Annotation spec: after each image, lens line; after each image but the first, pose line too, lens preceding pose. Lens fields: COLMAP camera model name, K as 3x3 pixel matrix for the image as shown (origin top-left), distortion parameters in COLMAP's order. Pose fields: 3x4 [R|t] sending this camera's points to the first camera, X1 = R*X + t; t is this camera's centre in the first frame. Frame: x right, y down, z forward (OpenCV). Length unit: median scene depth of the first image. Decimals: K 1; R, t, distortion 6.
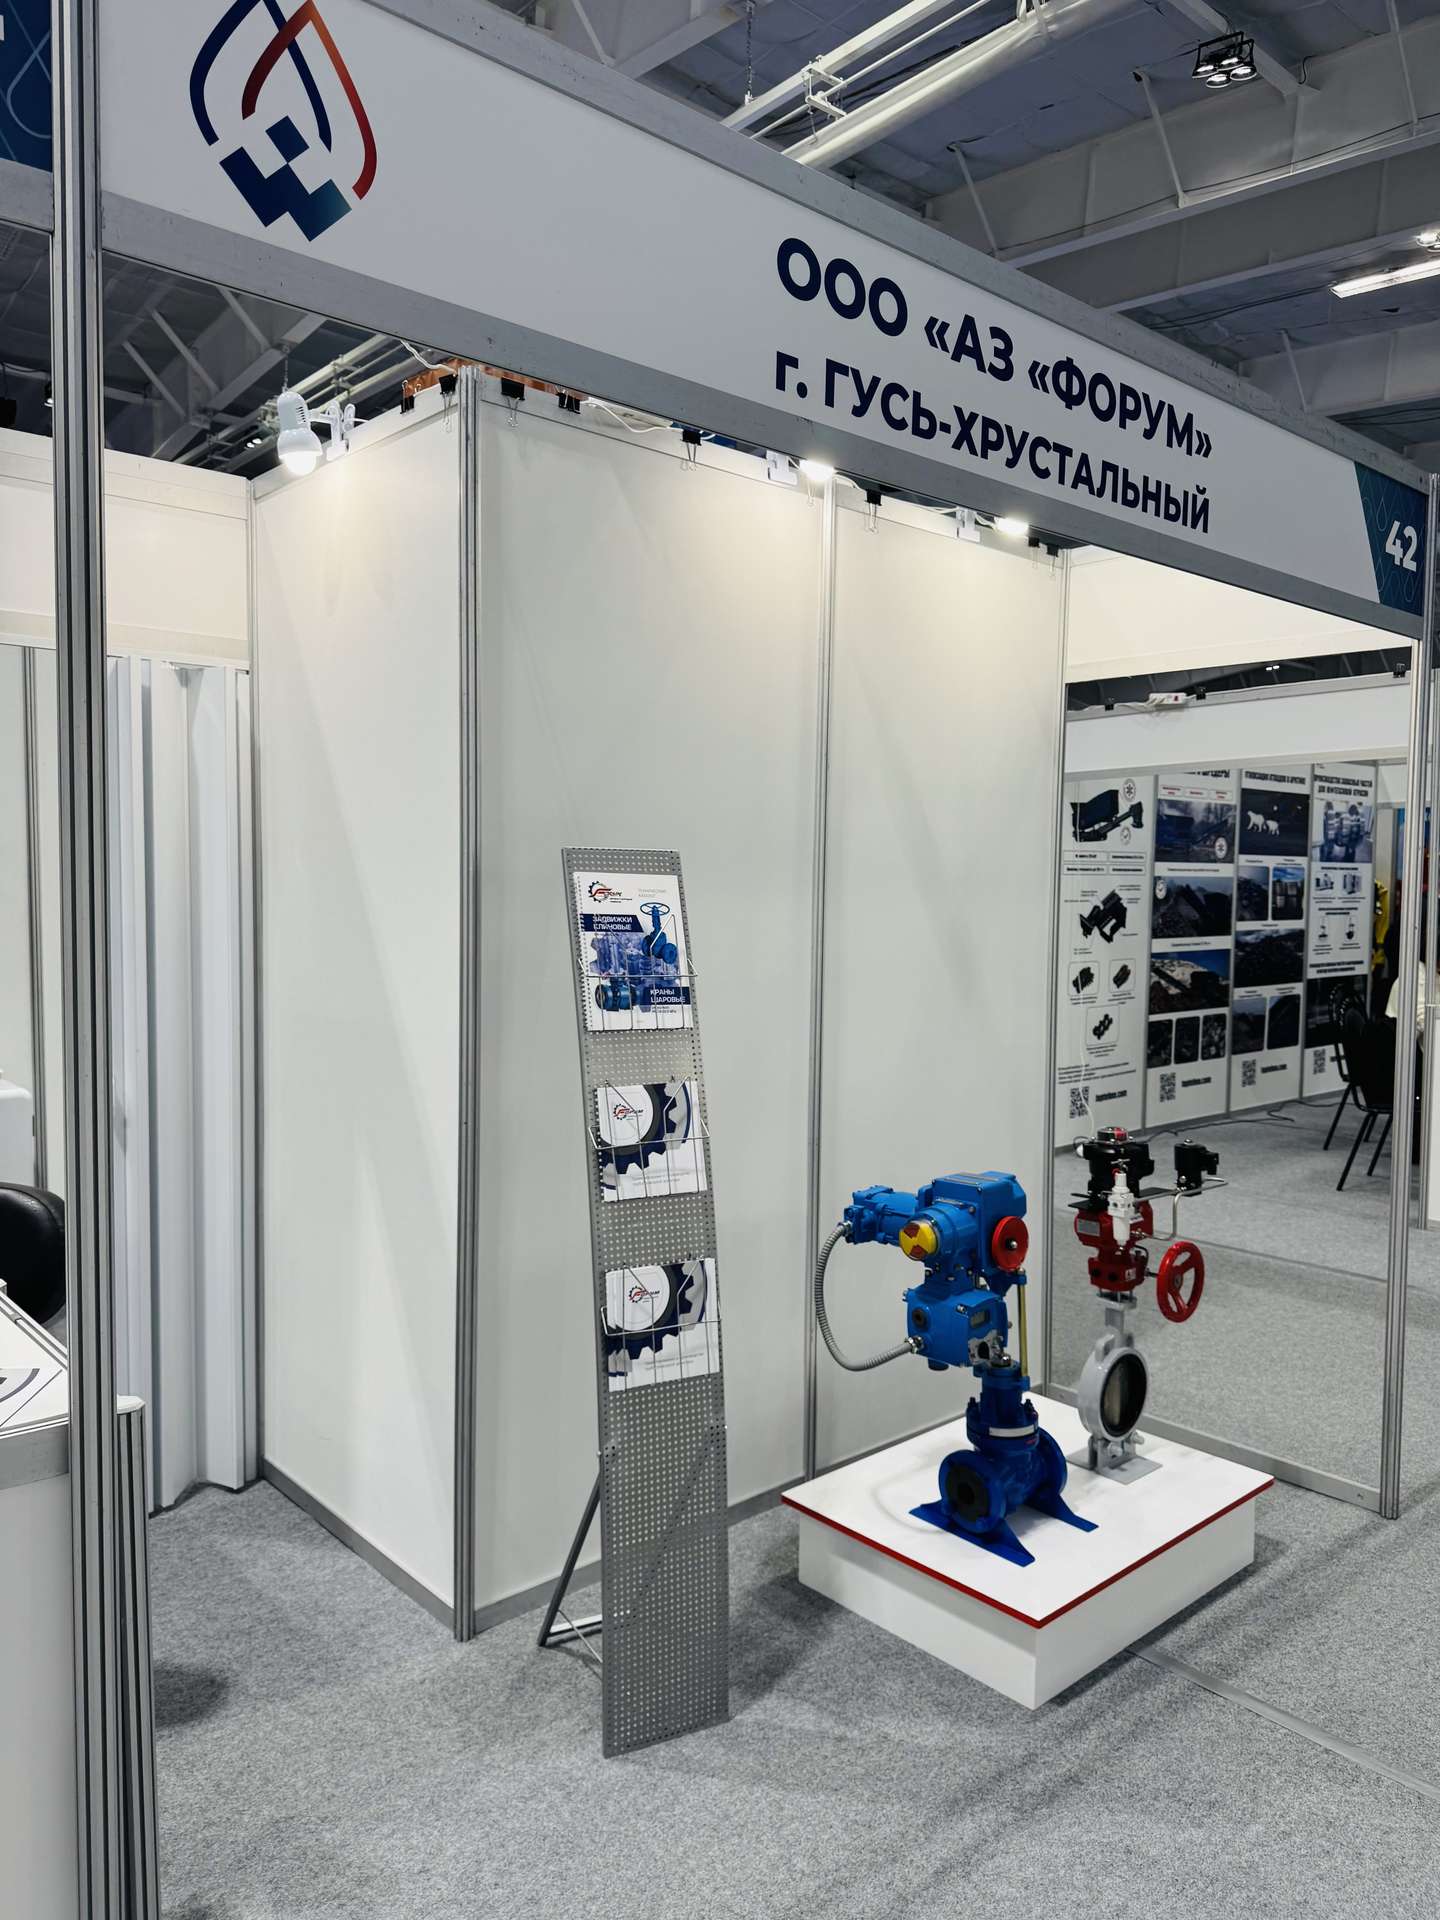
lens RADIAL K [[1357.8, 0, 720.0], [0, 1357.8, 960.0], [0, 0, 1]] dist [0.022965, -0.036963]
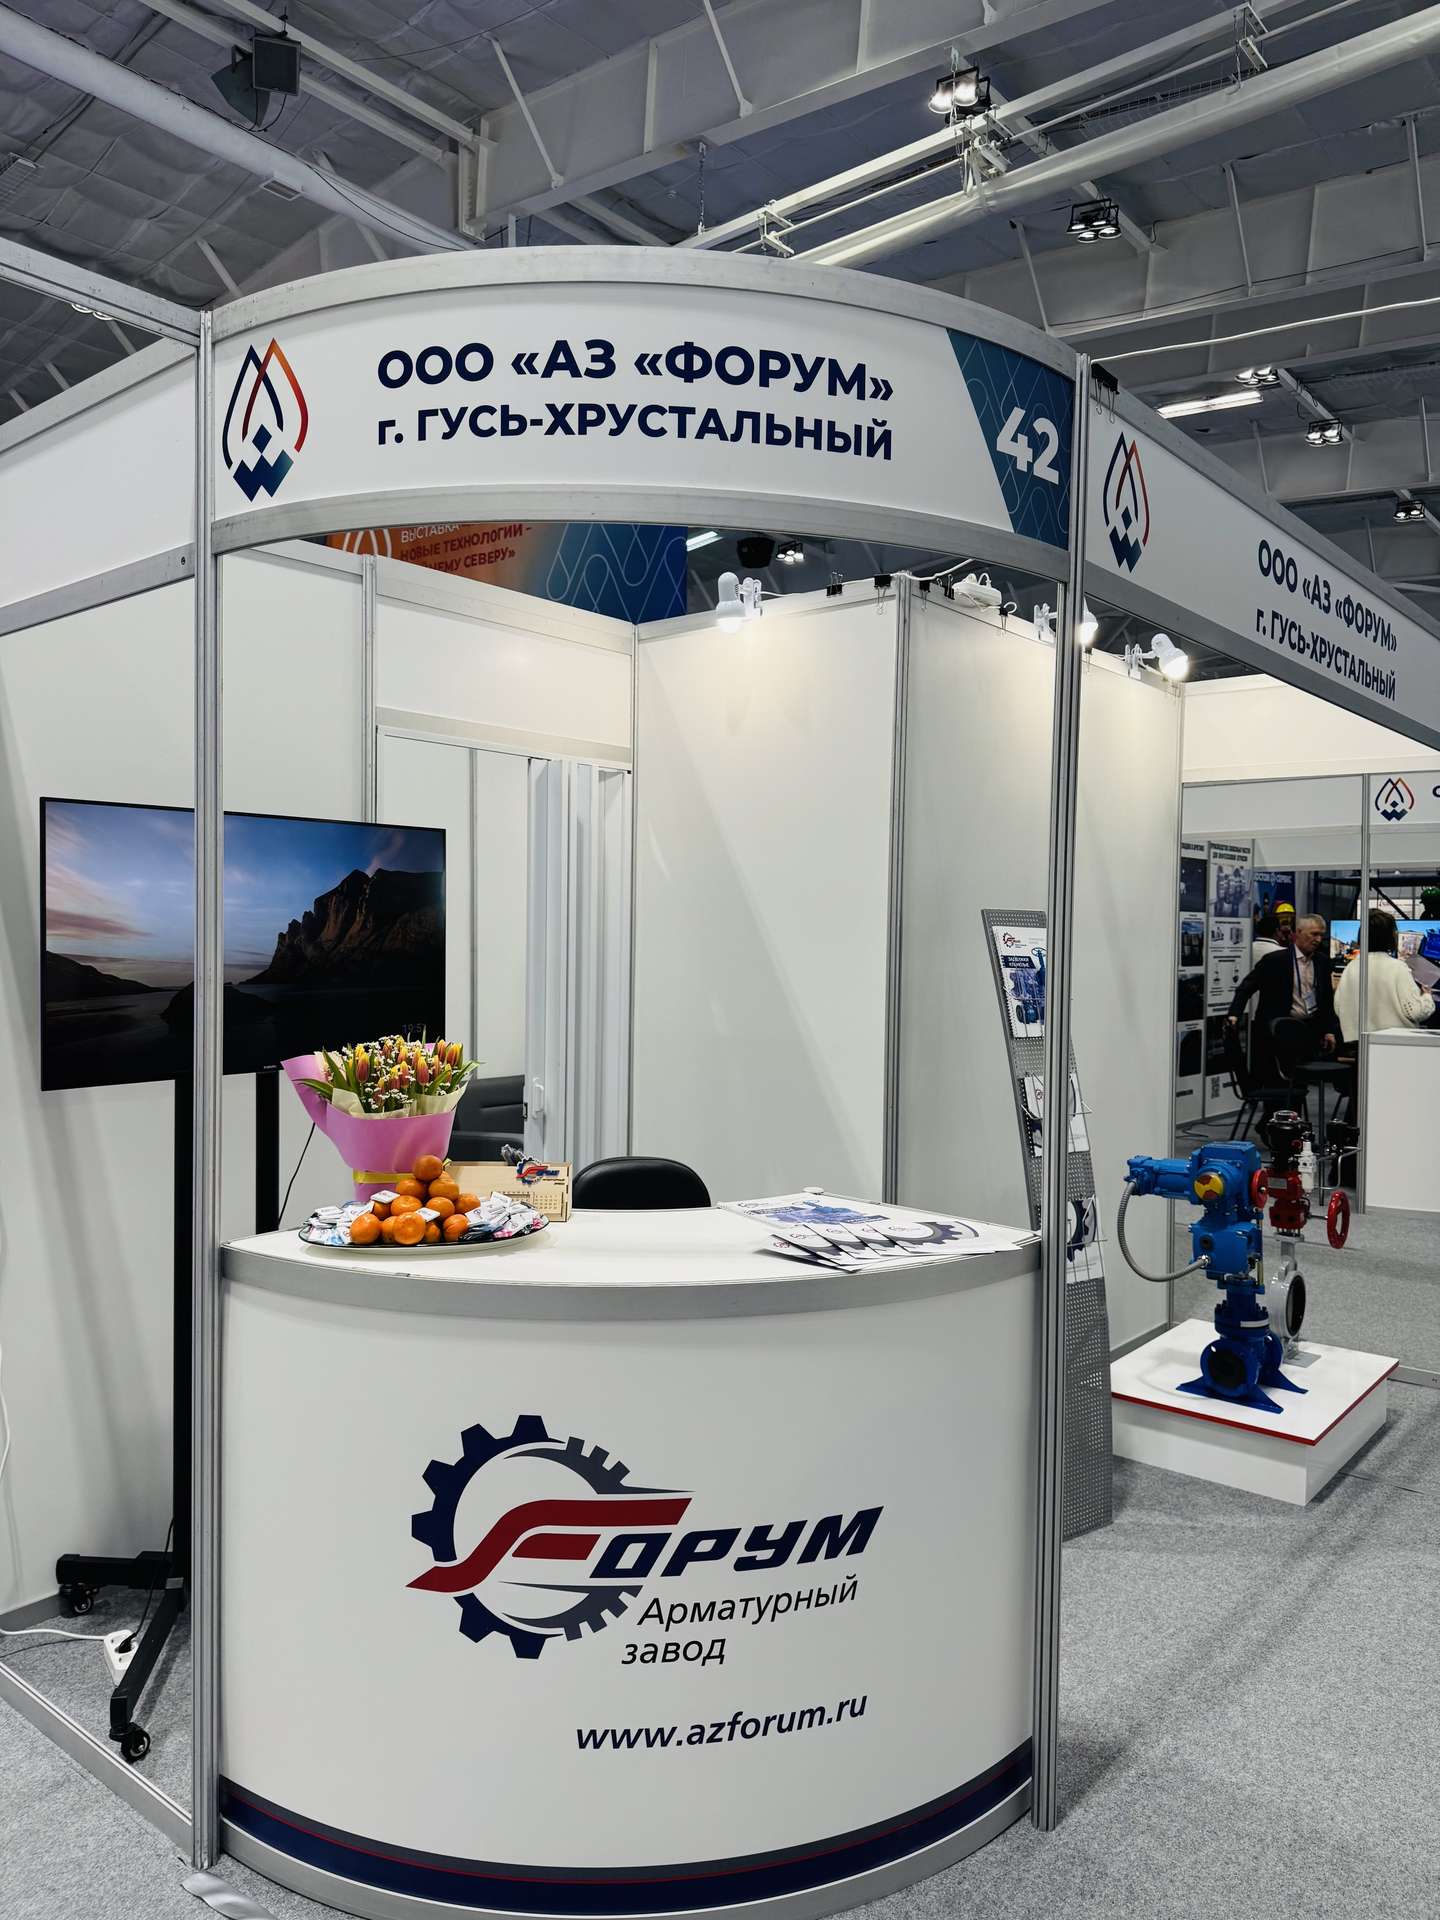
lens RADIAL K [[1339.1, 0, 720.0], [0, 1339.1, 960.0], [0, 0, 1]] dist [0.046630, -0.085121]
pose [[0.989838, 0.001411, 0.142193, -0.512770], [0.003667, 0.999365, -0.035446, 0.016779], [-0.142153, 0.035607, 0.989204, -0.302381]]
